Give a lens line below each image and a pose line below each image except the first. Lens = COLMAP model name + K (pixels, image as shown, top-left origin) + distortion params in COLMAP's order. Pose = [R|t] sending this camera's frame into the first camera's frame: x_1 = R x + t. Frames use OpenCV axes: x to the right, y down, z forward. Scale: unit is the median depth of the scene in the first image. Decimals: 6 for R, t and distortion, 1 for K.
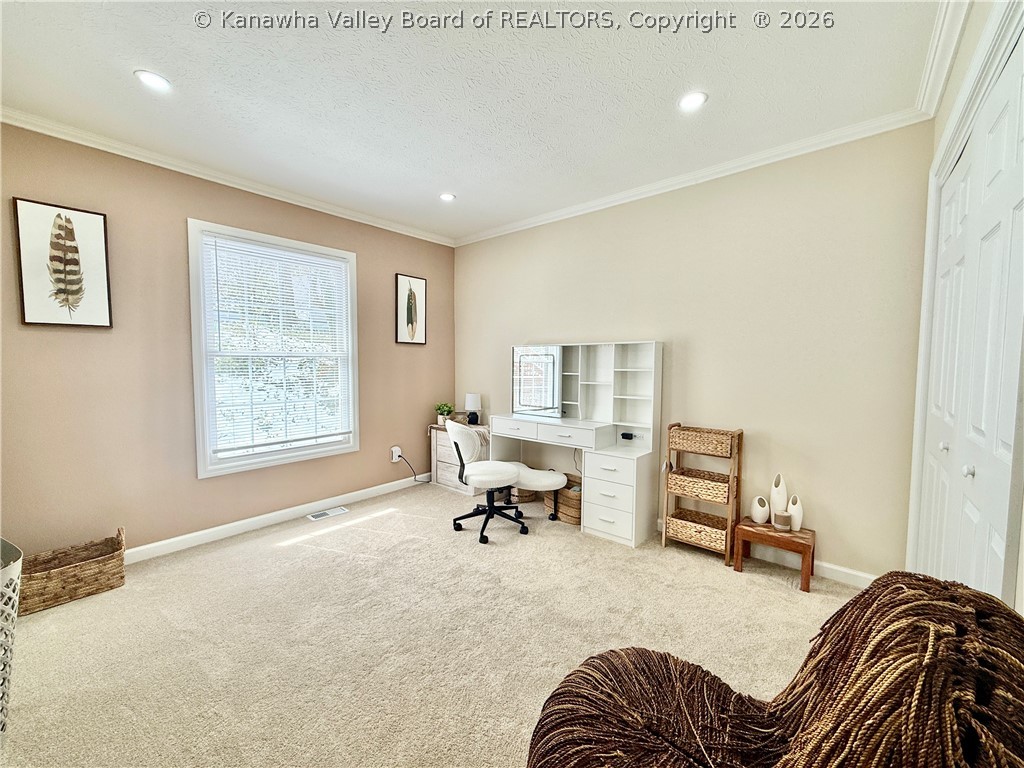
lens RADIAL K [[407.8, 0, 511.8], [0, 407.8, 385.1], [0, 0, 1]] dist [0.001126, -0.000224]
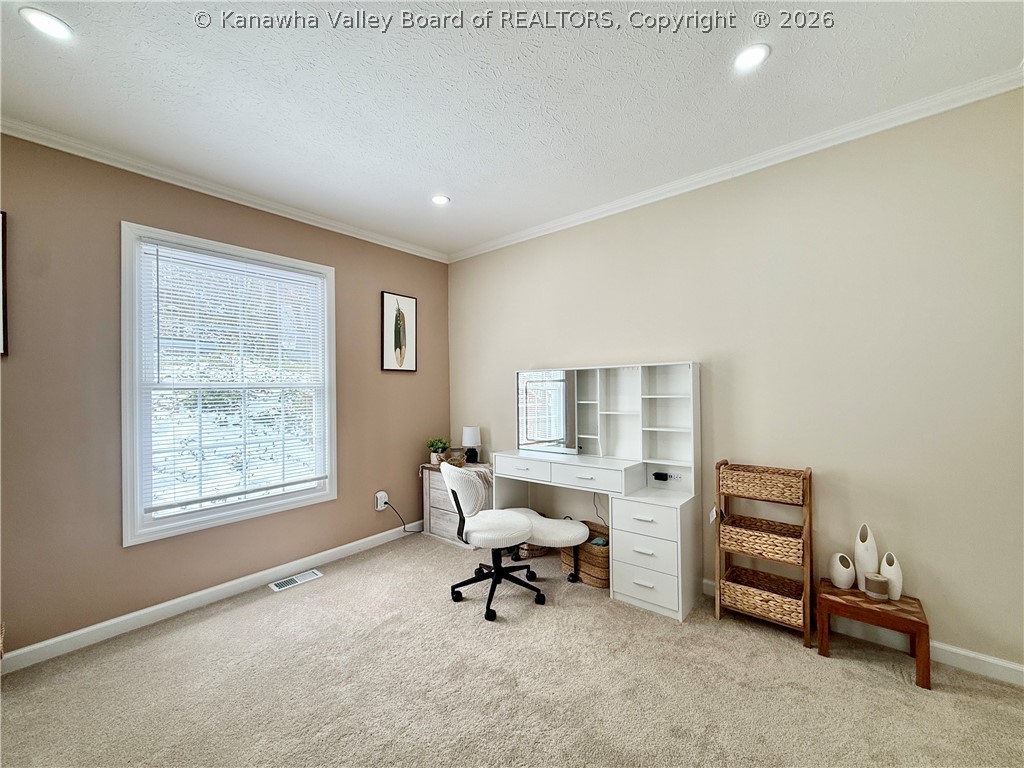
lens RADIAL K [[407.8, 0, 511.8], [0, 407.8, 385.1], [0, 0, 1]] dist [0.001126, -0.000224]
pose [[0.999629, -0.018840, 0.019692, -0.033900], [0.020123, 0.997543, -0.067099, -0.011015], [-0.018380, 0.067471, 0.997552, 0.176825]]
